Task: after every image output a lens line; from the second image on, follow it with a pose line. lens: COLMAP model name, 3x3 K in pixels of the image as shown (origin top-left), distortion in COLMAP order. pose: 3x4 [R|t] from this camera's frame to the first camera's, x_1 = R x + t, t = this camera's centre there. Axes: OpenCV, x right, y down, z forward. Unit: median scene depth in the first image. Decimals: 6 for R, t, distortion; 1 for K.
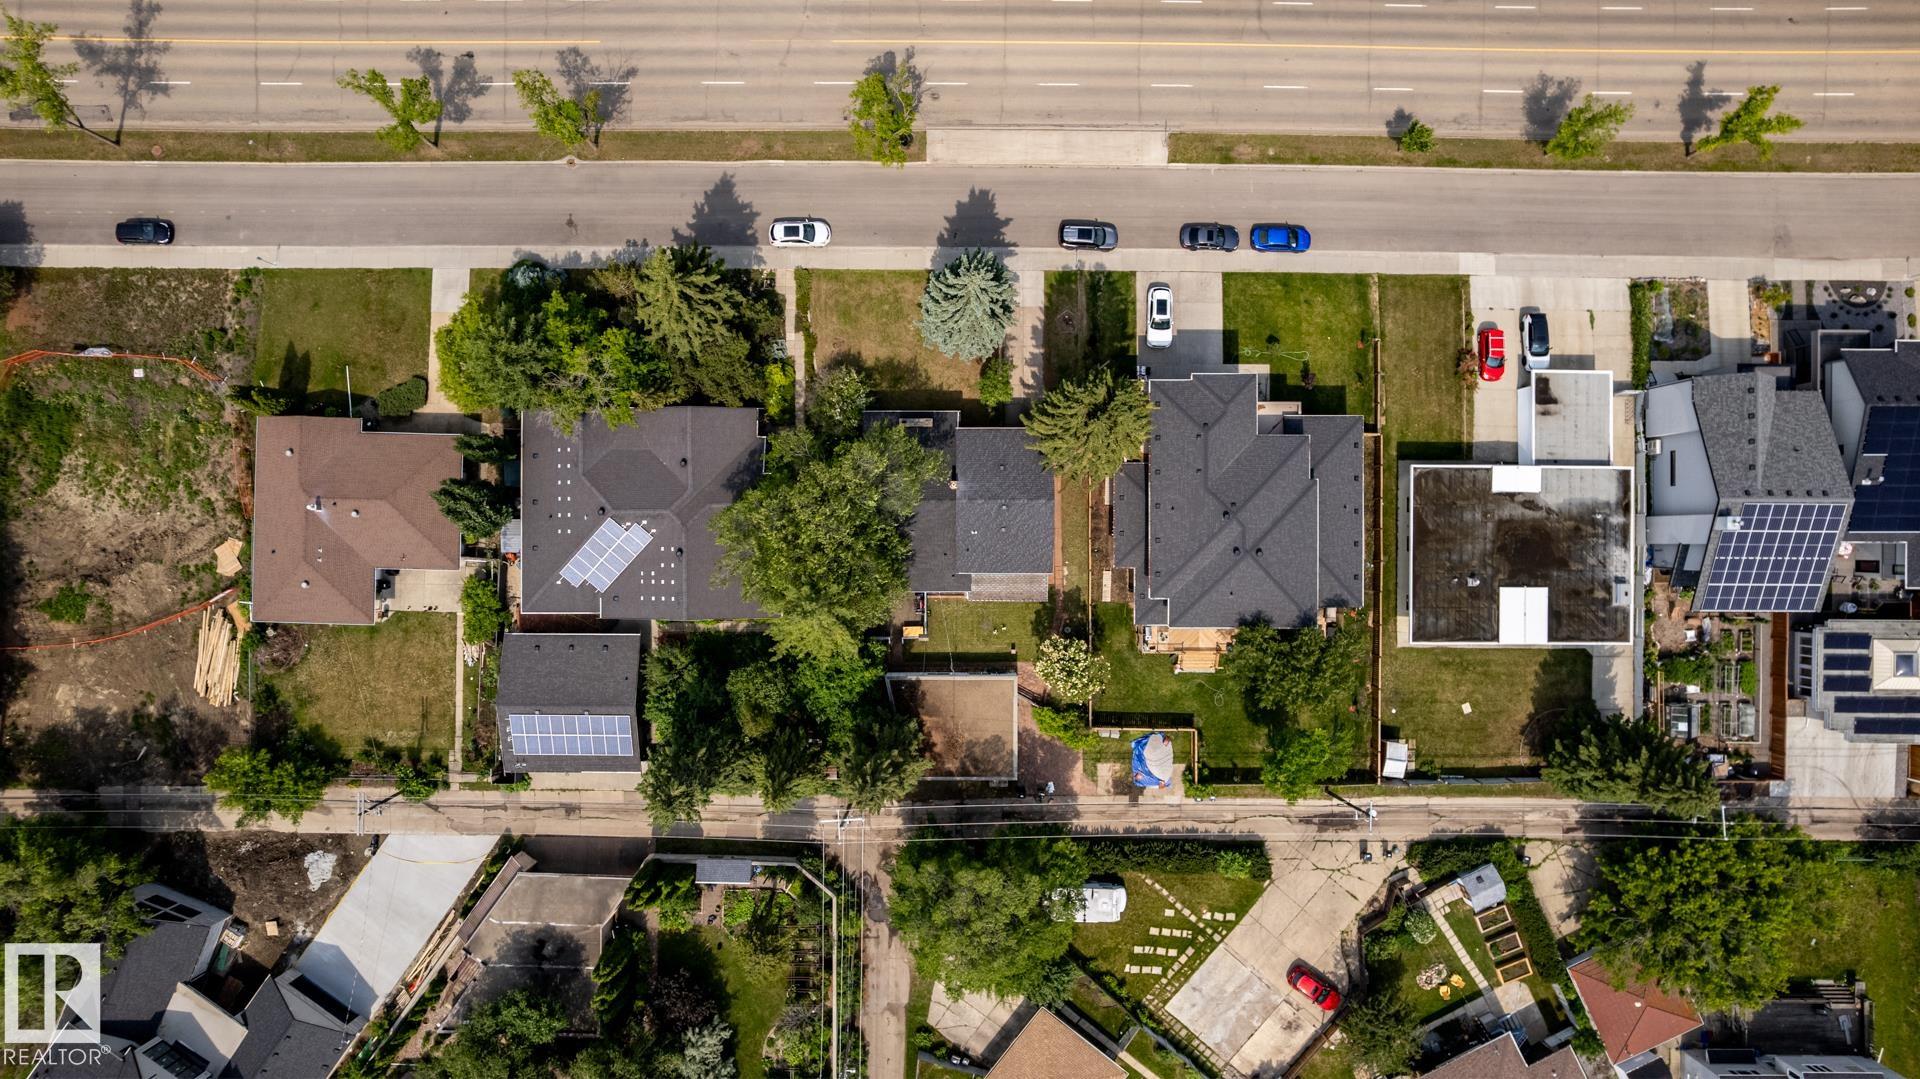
lens RADIAL K [[1231.2, 0, 963.7], [0, 1231.2, 541.5], [0, 0, 1]] dist [-0.074050, 0.060452]
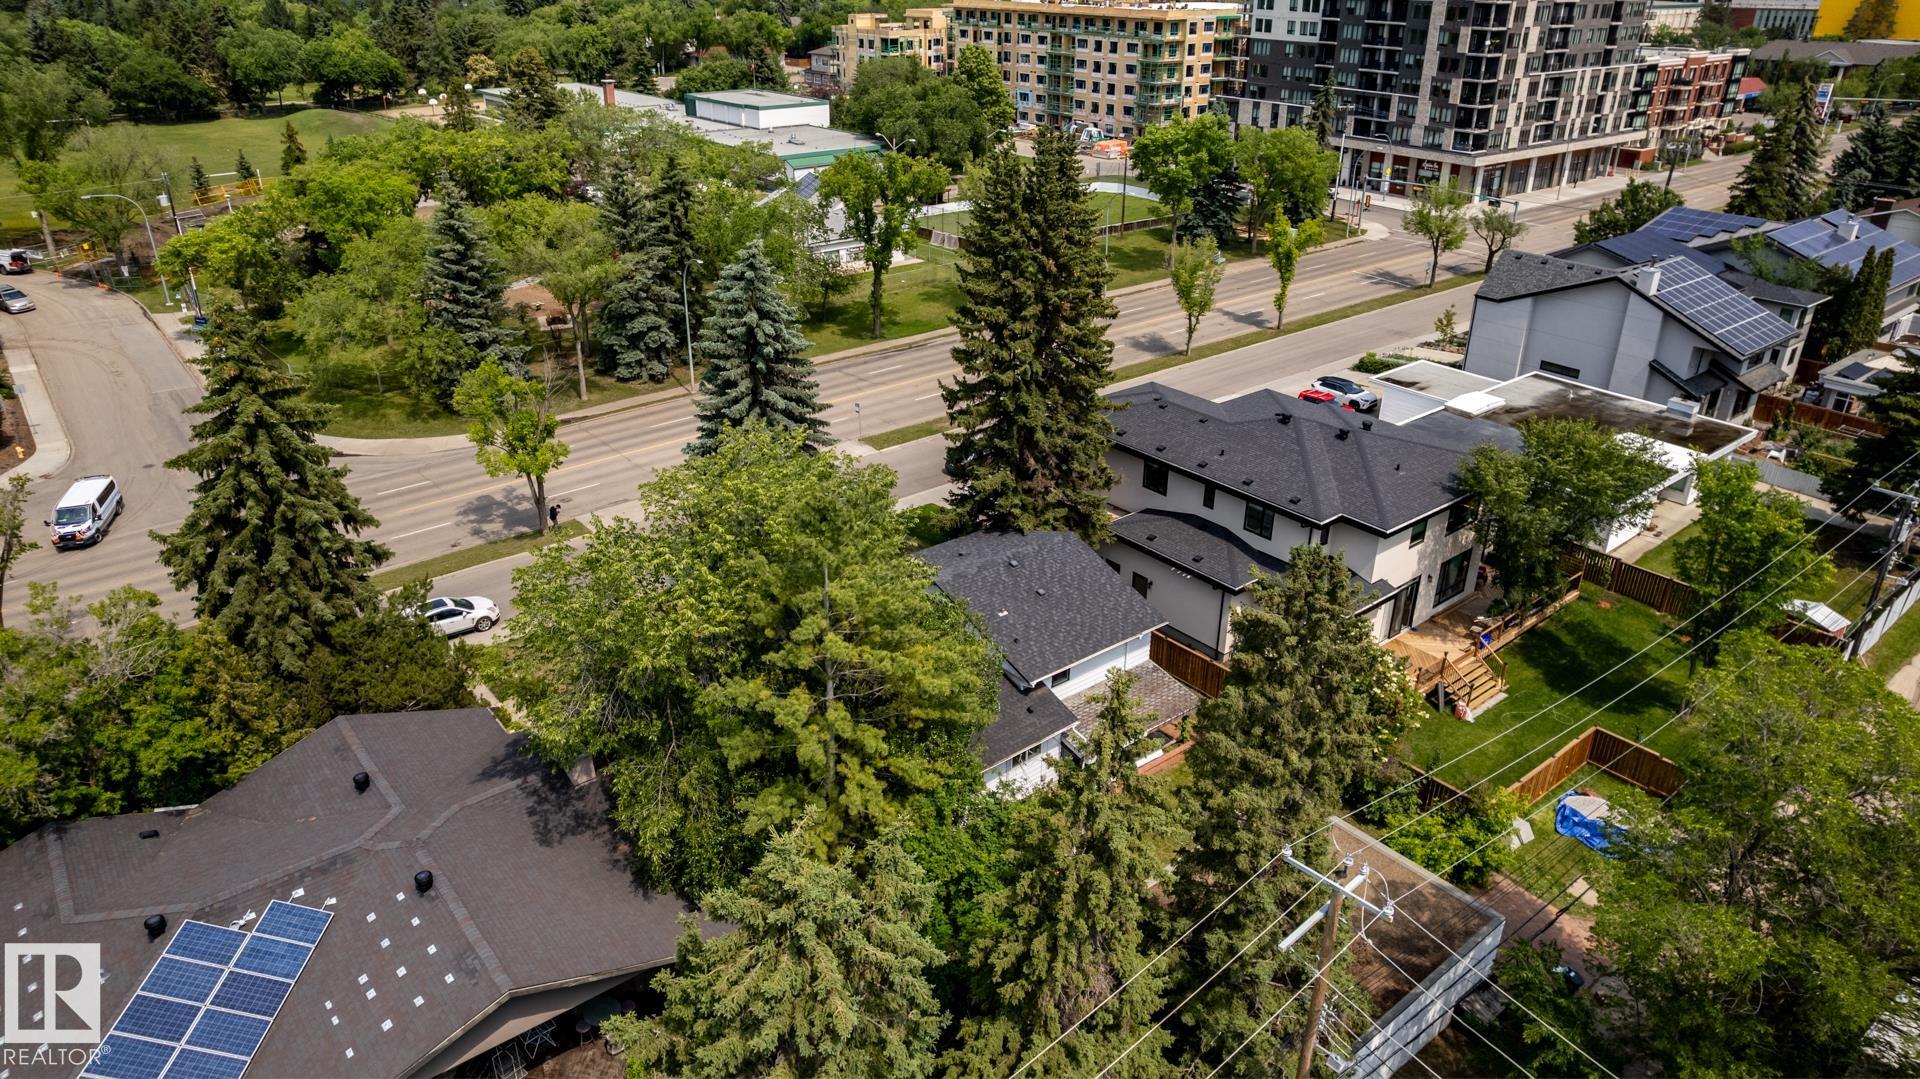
lens RADIAL K [[1231.2, 0, 956.5], [0, 1231.2, 539.9], [0, 0, 1]] dist [-0.074050, 0.060452]
pose [[0.773439, -0.271307, 0.572874, -0.270841], [0.633804, 0.344193, -0.692694, 0.300147], [-0.009246, 0.898846, 0.438168, 0.708339]]
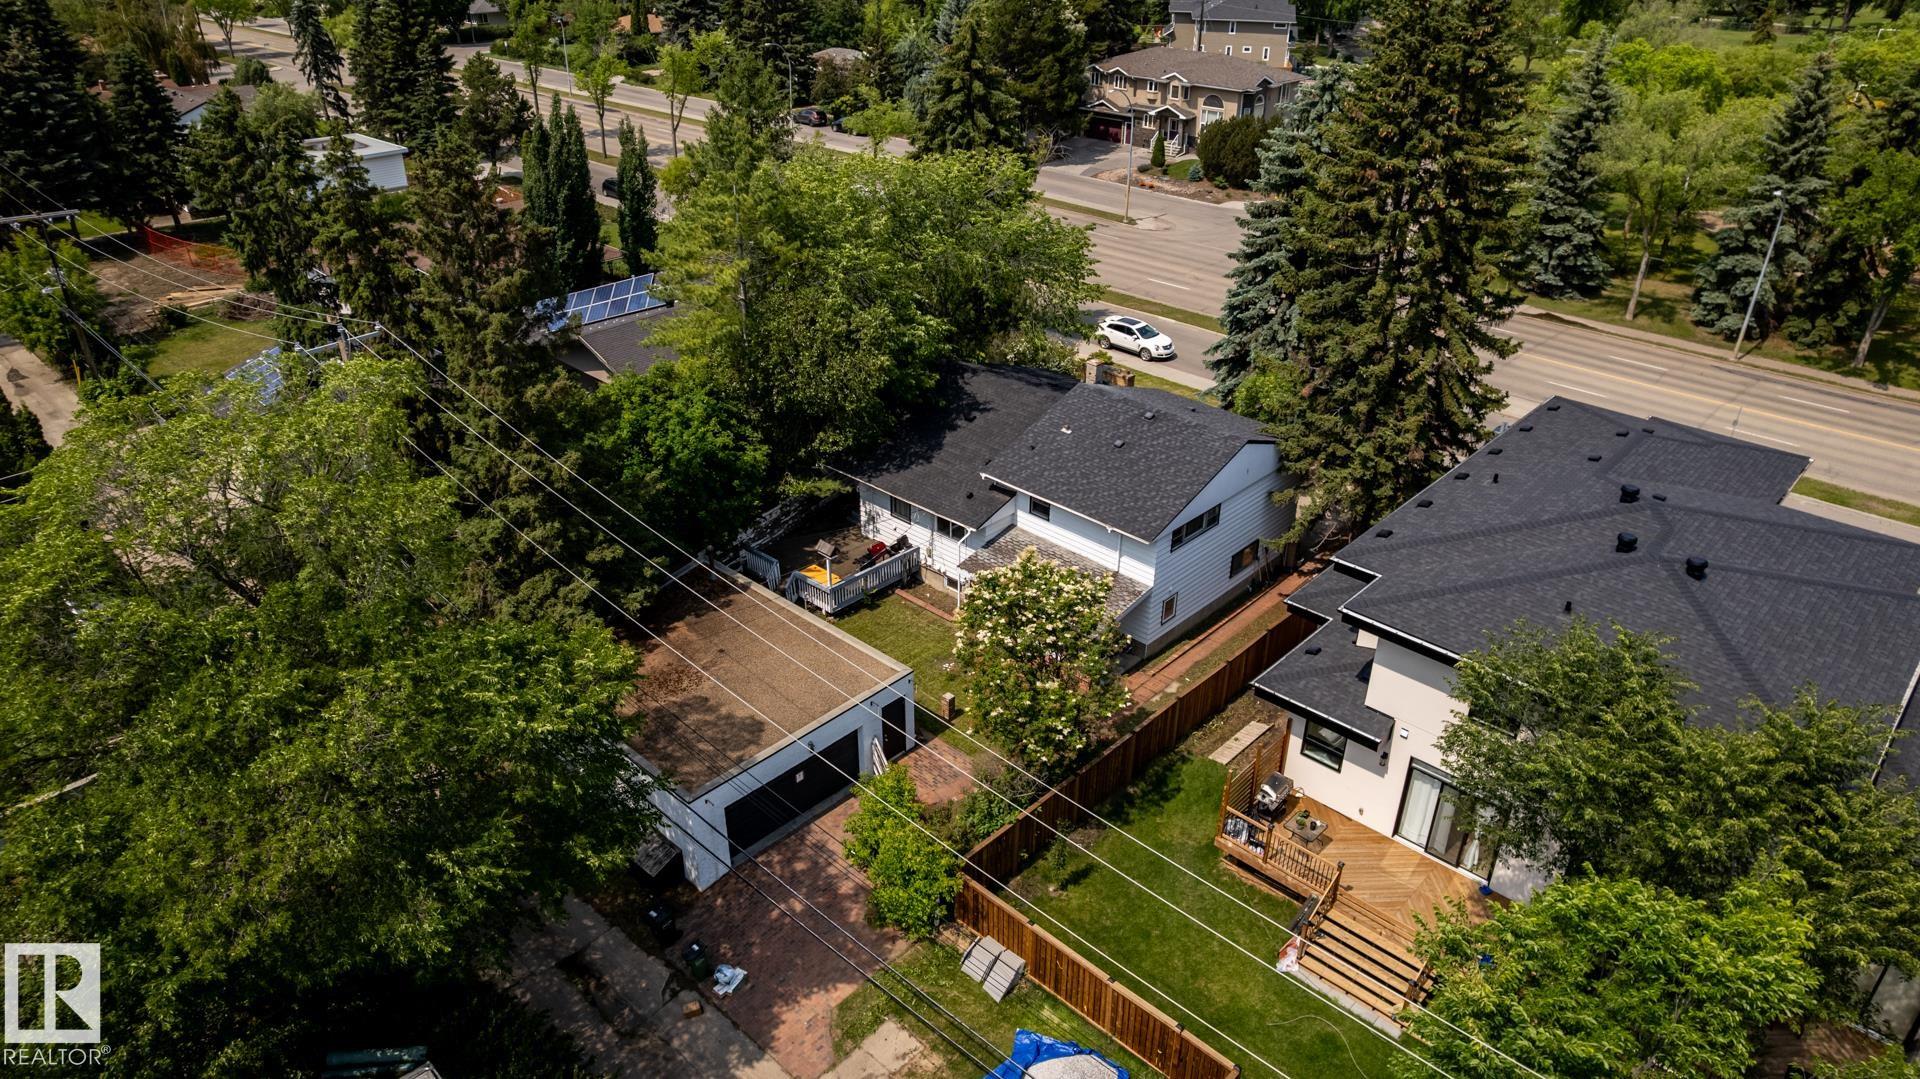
lens RADIAL K [[1231.2, 0, 954.4], [0, 1231.2, 540.1], [0, 0, 1]] dist [-0.074050, 0.060452]
pose [[0.725094, 0.335709, -0.601281, 0.262452], [-0.688636, 0.347943, -0.636173, 0.321473], [-0.004358, 0.875349, 0.483472, 0.759270]]
